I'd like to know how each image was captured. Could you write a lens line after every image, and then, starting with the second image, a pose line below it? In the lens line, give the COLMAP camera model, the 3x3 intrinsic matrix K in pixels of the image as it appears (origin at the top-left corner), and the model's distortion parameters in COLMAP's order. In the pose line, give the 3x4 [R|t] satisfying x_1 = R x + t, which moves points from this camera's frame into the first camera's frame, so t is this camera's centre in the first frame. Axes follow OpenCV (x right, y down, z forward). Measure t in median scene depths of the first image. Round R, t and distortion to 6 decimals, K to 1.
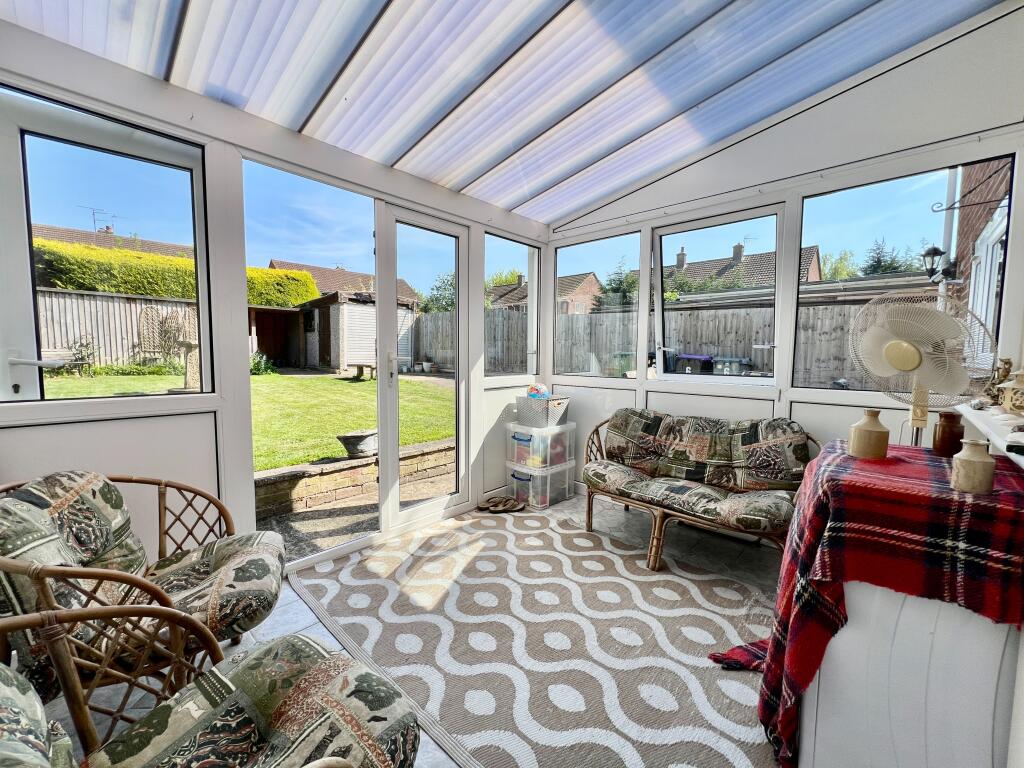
lens RADIAL K [[414.4, 0, 514.0], [0, 414.4, 384.1], [0, 0, 1]] dist [0.000798, 0.000468]
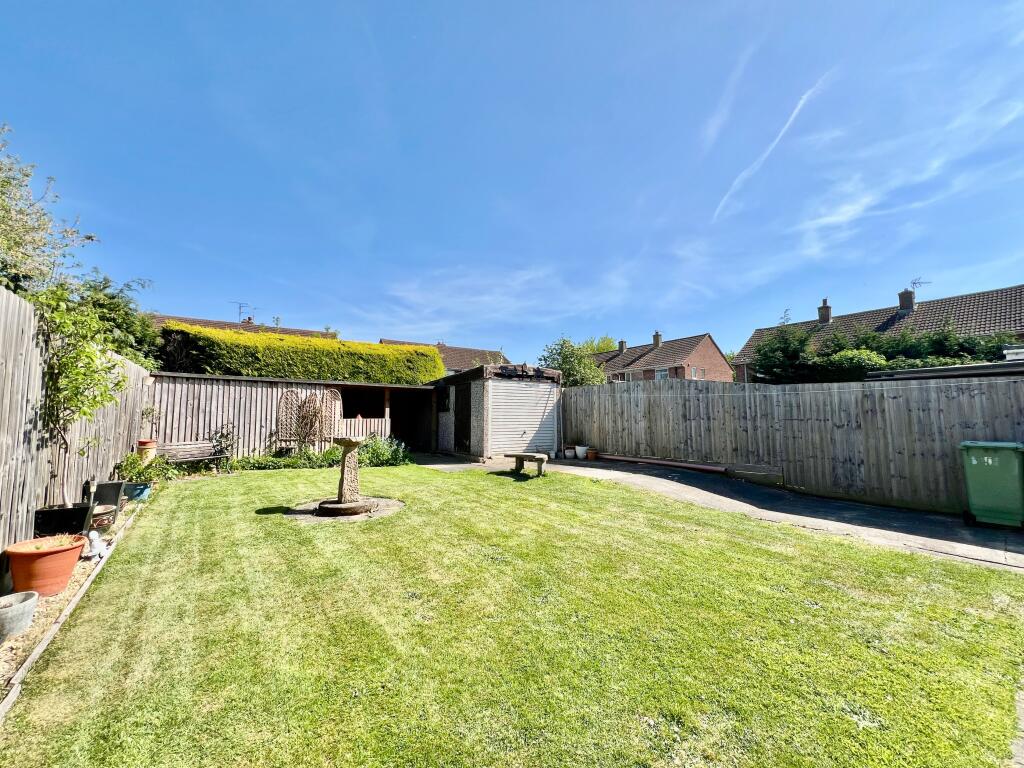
lens RADIAL K [[412.7, 0, 510.3], [0, 412.7, 384.3], [0, 0, 1]] dist [0.003643, -0.000009]
pose [[0.982753, -0.032127, -0.182112, -0.228007], [0.002170, 0.986729, -0.162362, -0.049408], [0.184911, 0.159166, 0.969780, 0.199794]]
